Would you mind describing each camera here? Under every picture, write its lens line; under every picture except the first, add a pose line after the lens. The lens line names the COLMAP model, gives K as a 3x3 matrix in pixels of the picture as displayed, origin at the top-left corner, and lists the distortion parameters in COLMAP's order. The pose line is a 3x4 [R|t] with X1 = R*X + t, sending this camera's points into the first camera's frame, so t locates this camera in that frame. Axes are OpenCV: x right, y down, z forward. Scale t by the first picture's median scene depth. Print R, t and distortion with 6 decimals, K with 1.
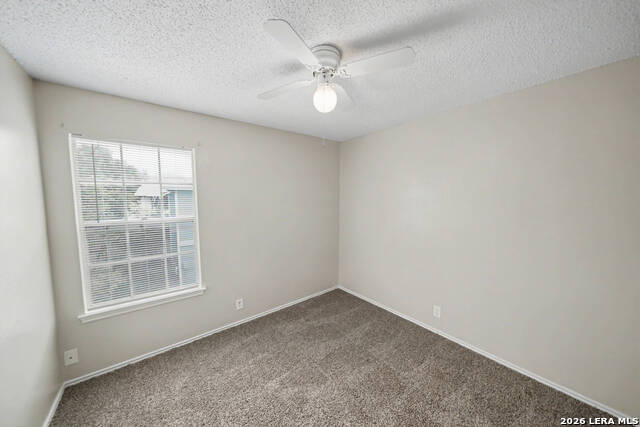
lens RADIAL K [[216.5, 0, 315.6], [0, 216.5, 215.8], [0, 0, 1]] dist [-0.003168, -0.000081]
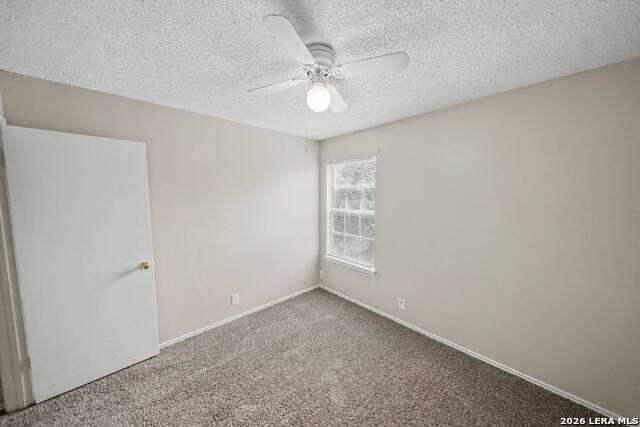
lens RADIAL K [[216.5, 0, 315.6], [0, 216.5, 215.8], [0, 0, 1]] dist [-0.003168, -0.000081]
pose [[0.049737, 0.090913, -0.994616, 0.799366], [-0.076816, 0.993247, 0.086947, -0.058572], [0.995804, 0.072078, 0.056385, 0.744552]]
